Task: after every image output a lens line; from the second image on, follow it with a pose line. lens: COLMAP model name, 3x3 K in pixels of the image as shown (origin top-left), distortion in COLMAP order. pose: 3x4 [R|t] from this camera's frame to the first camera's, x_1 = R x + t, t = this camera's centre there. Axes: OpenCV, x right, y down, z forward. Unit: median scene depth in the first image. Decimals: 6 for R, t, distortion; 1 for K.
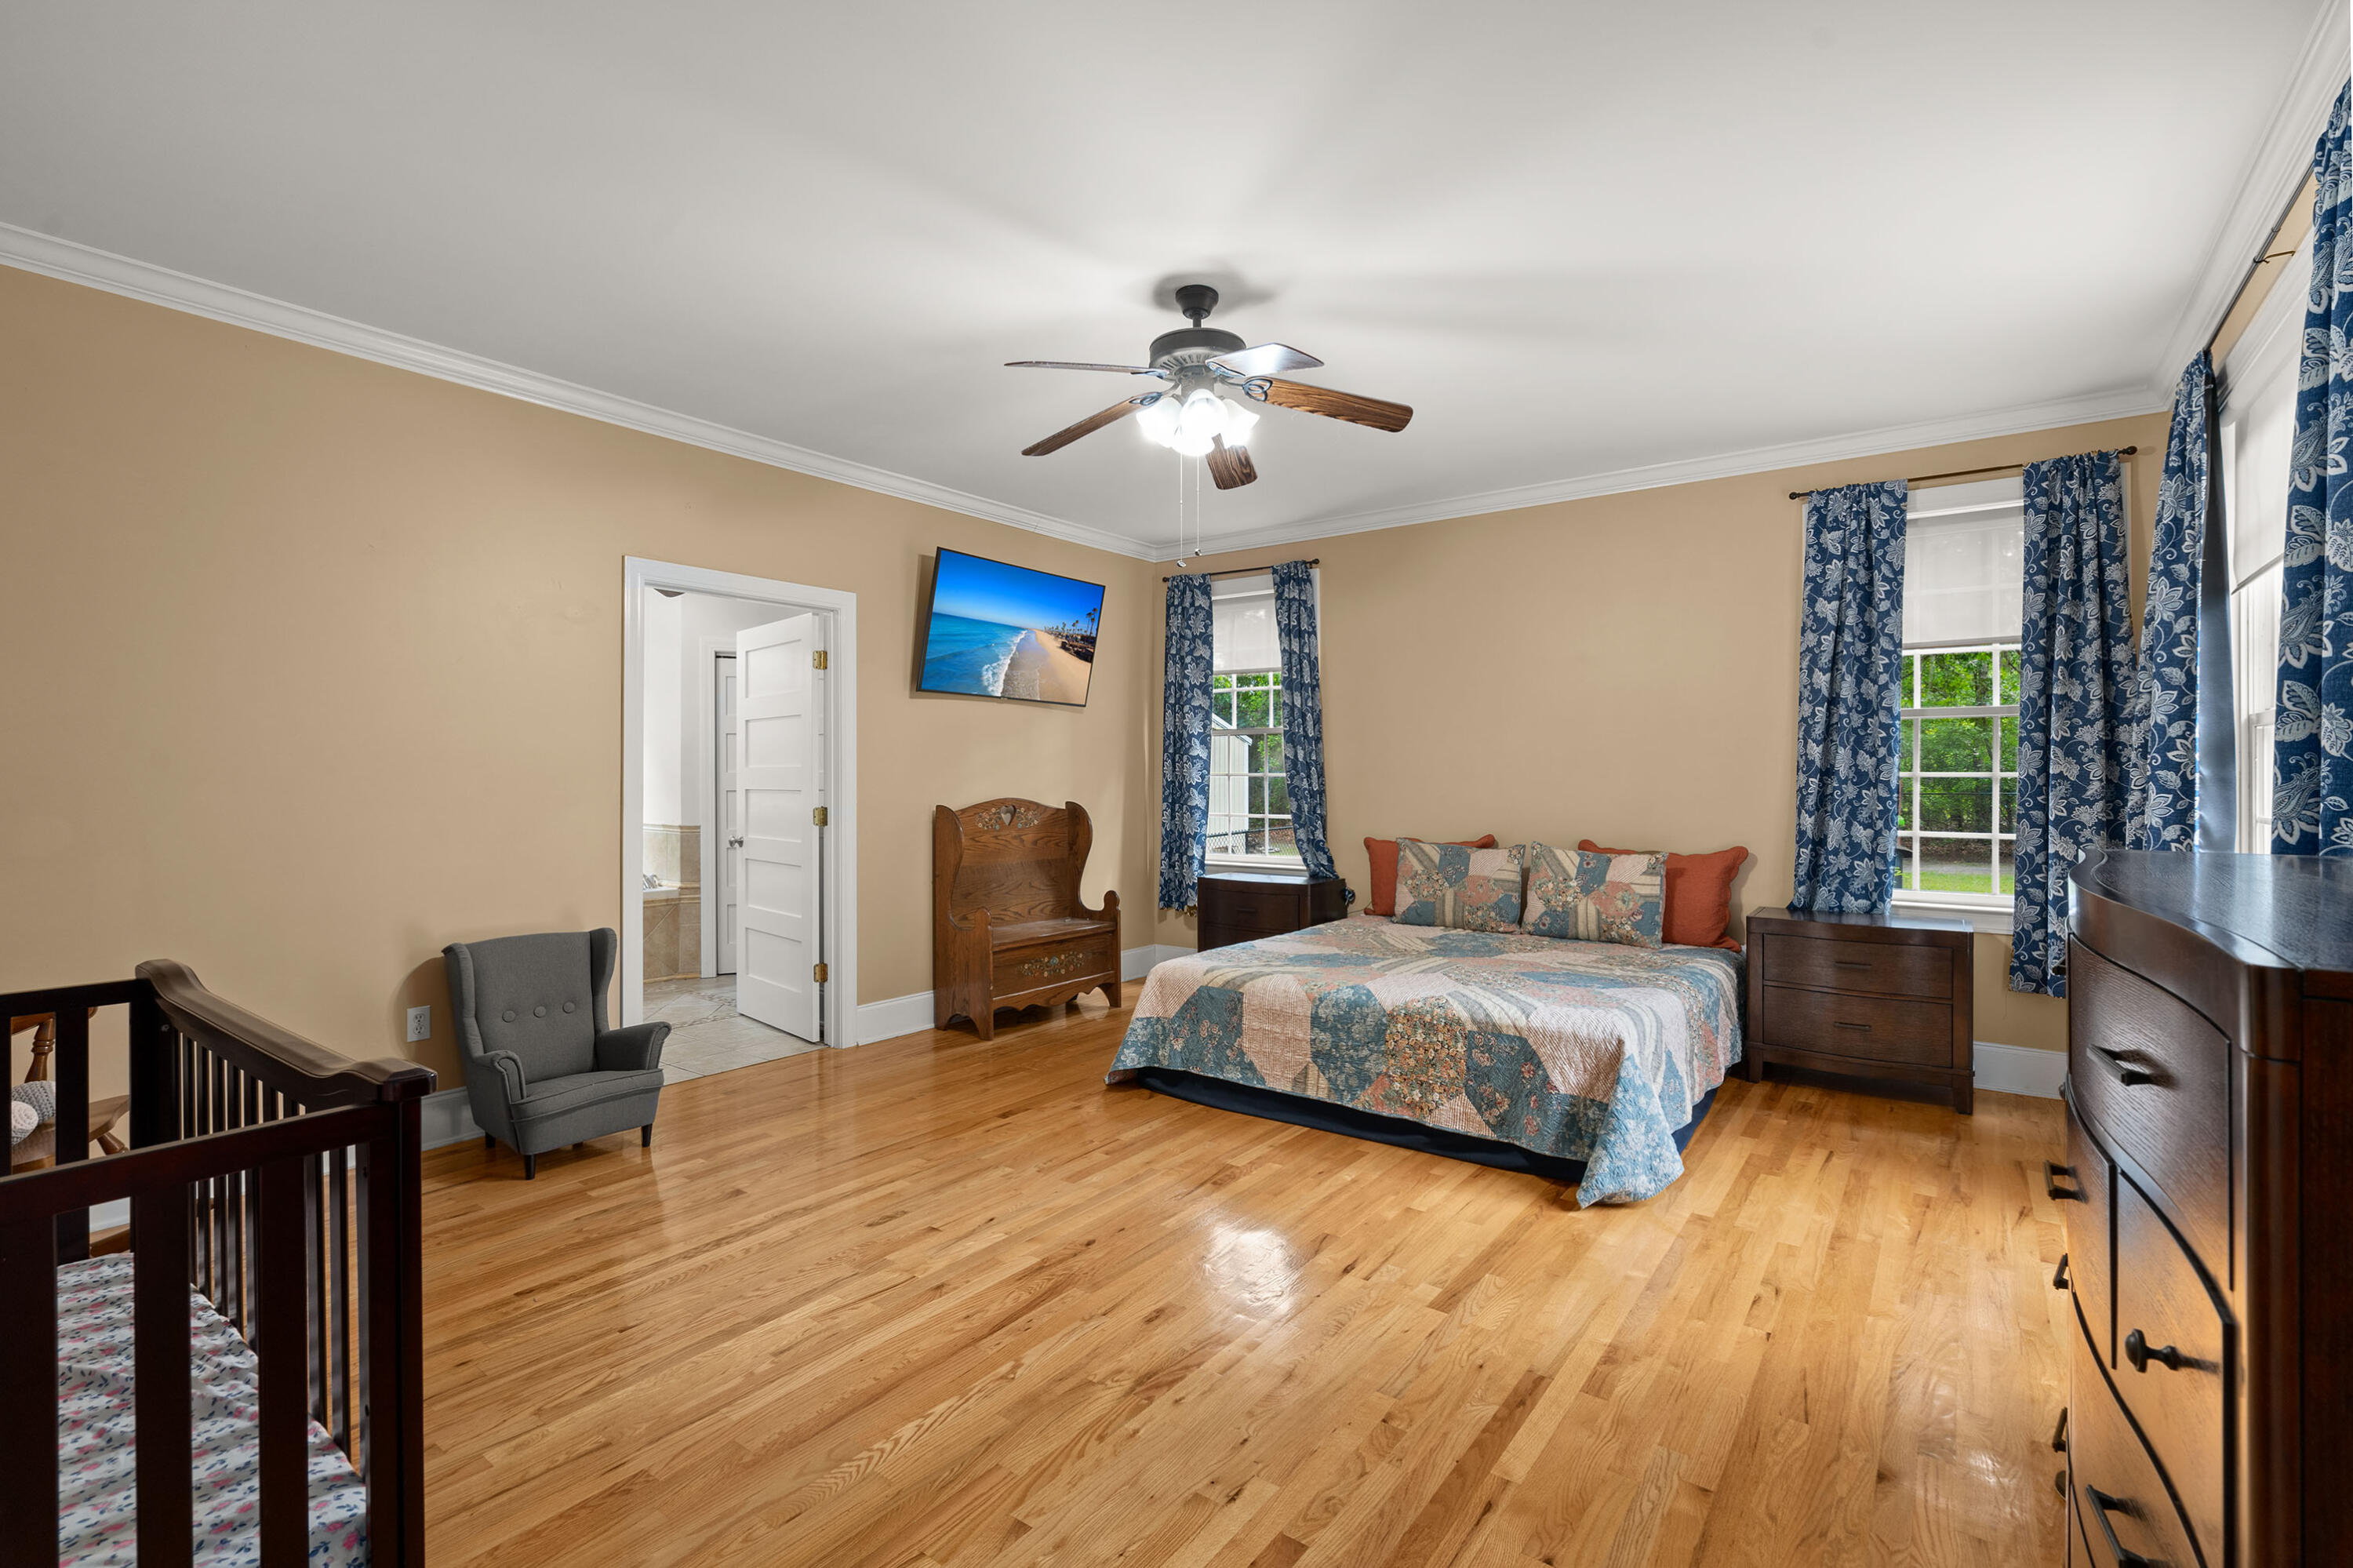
lens RADIAL K [[1087.9, 0, 1200.8], [0, 1087.9, 776.1], [0, 0, 1]] dist [-0.004329, 0.003826]
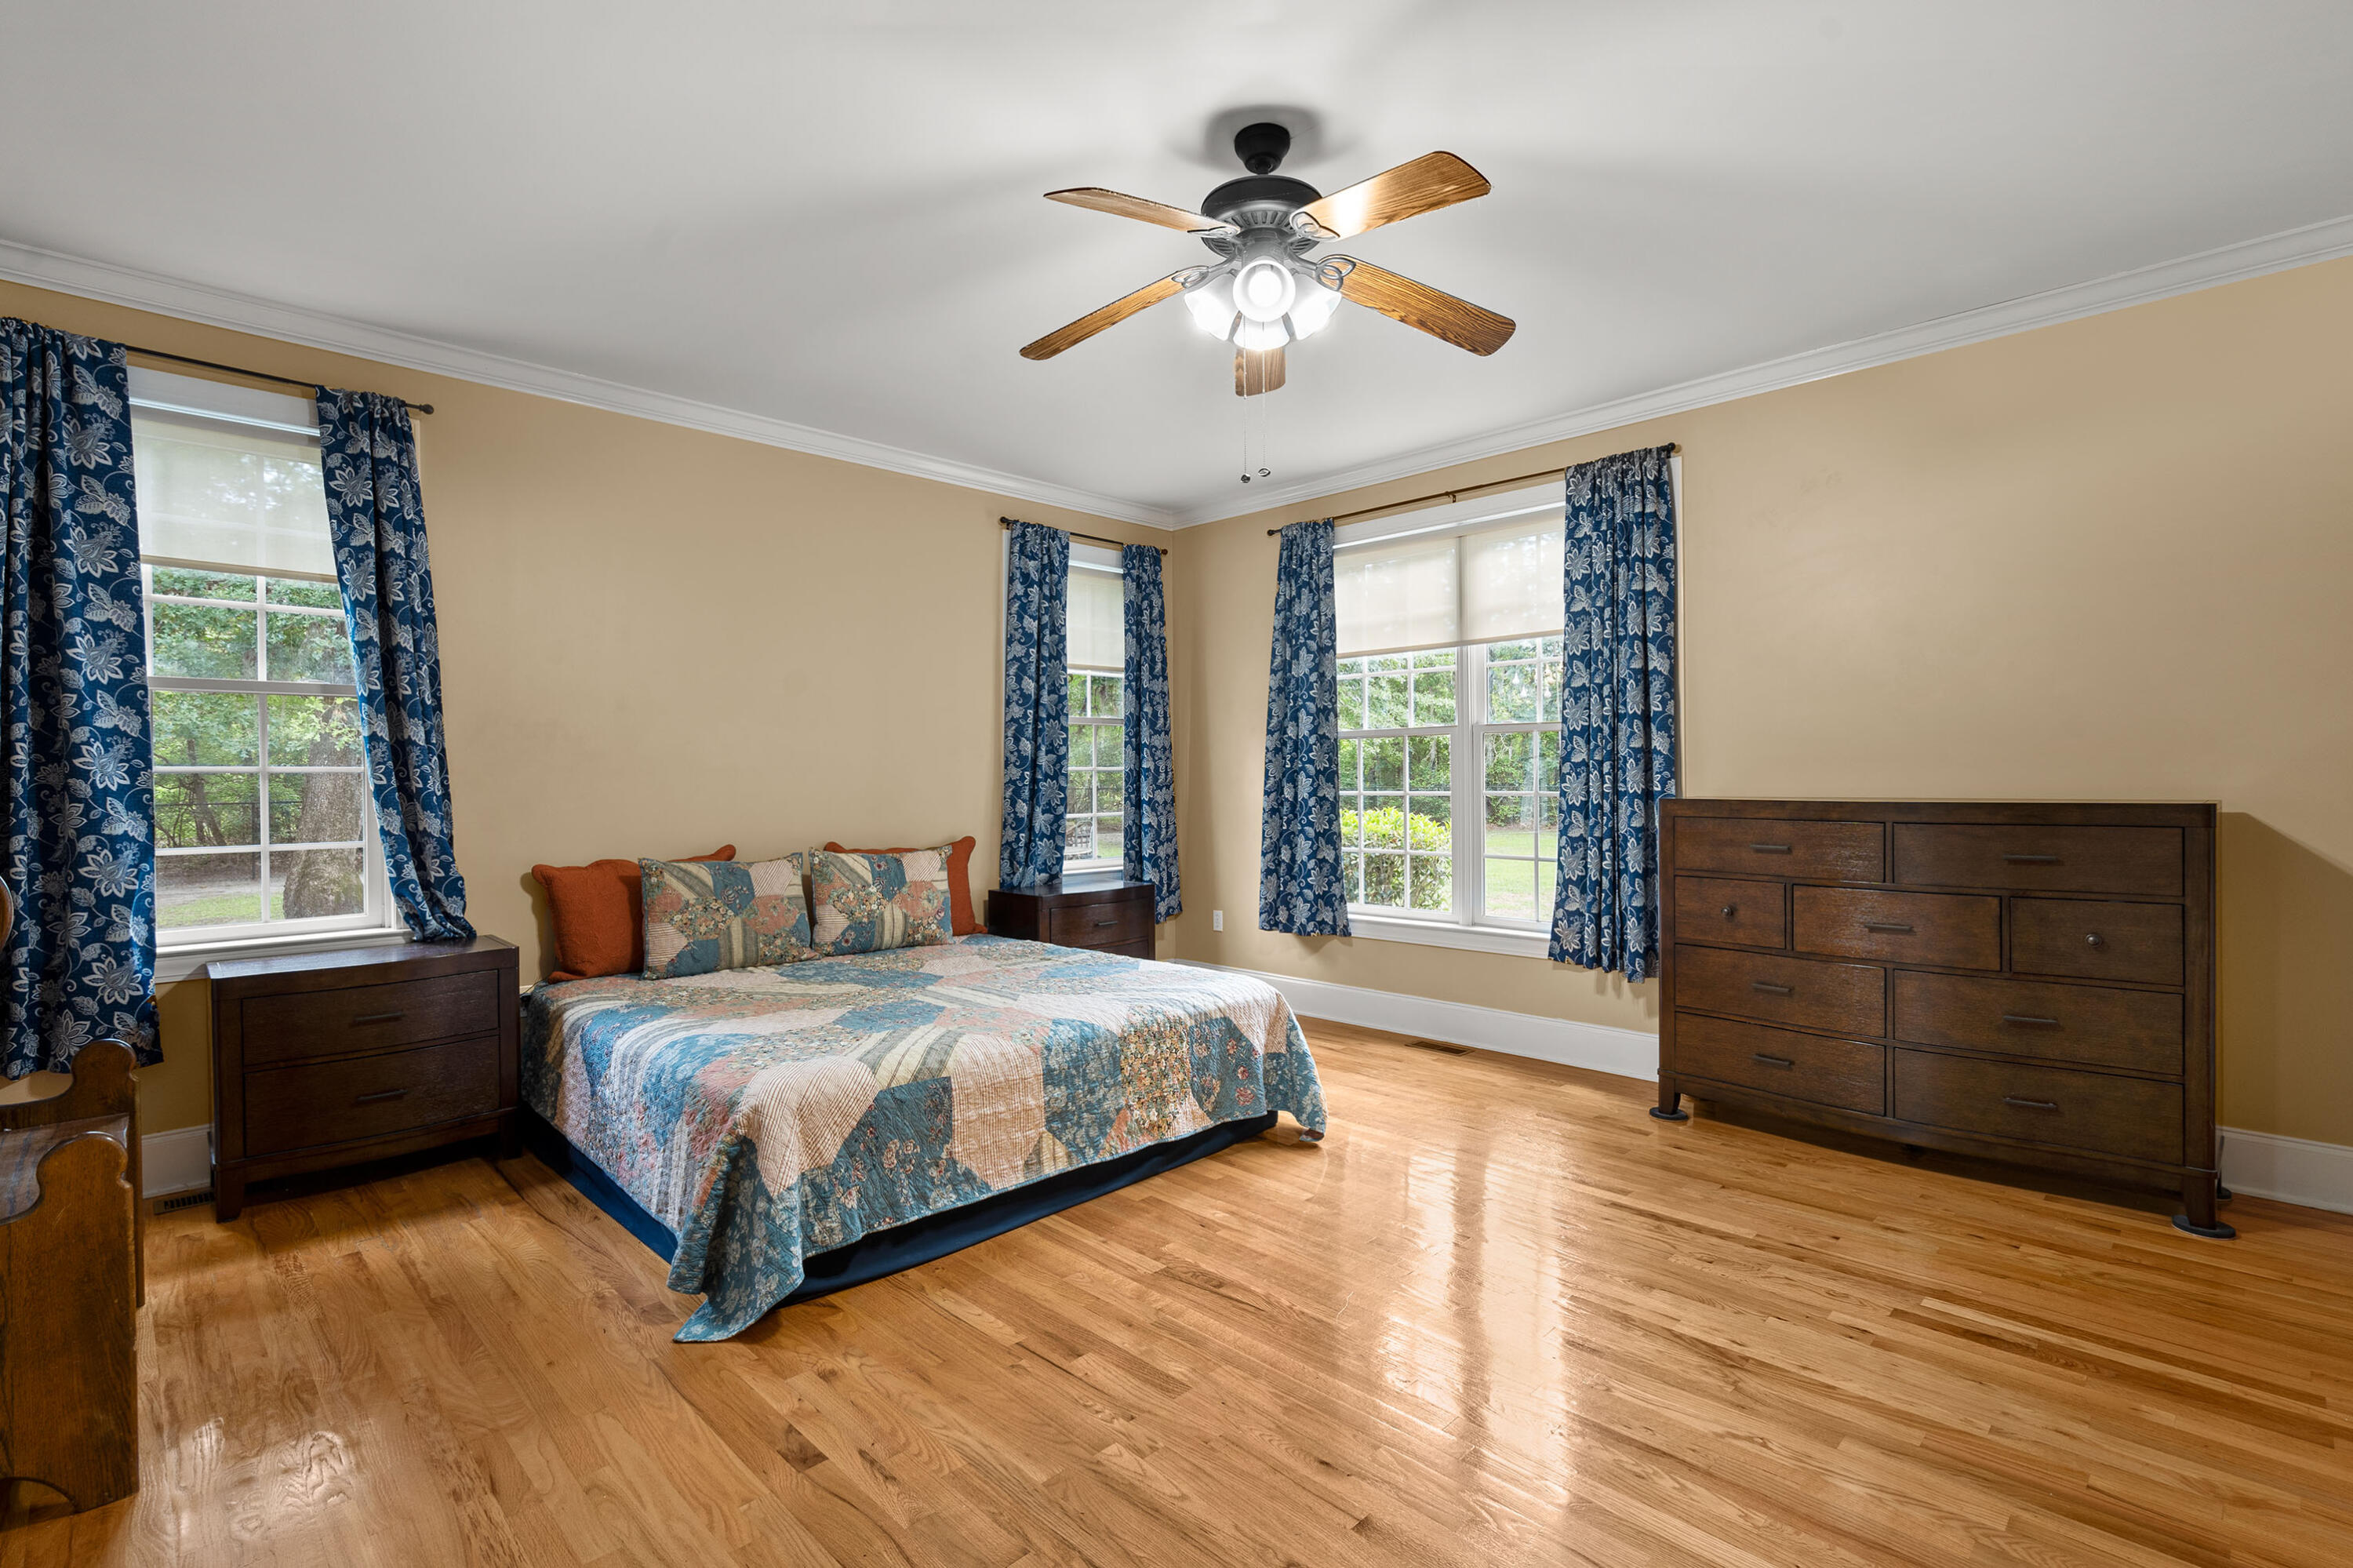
lens RADIAL K [[1087.9, 0, 1195.5], [0, 1087.9, 782.2], [0, 0, 1]] dist [-0.004329, 0.003826]
pose [[0.147619, -0.007092, 0.989019, -0.598287], [0.008557, 0.999946, 0.005893, 0.008402], [-0.989007, 0.007593, 0.147672, 0.713252]]
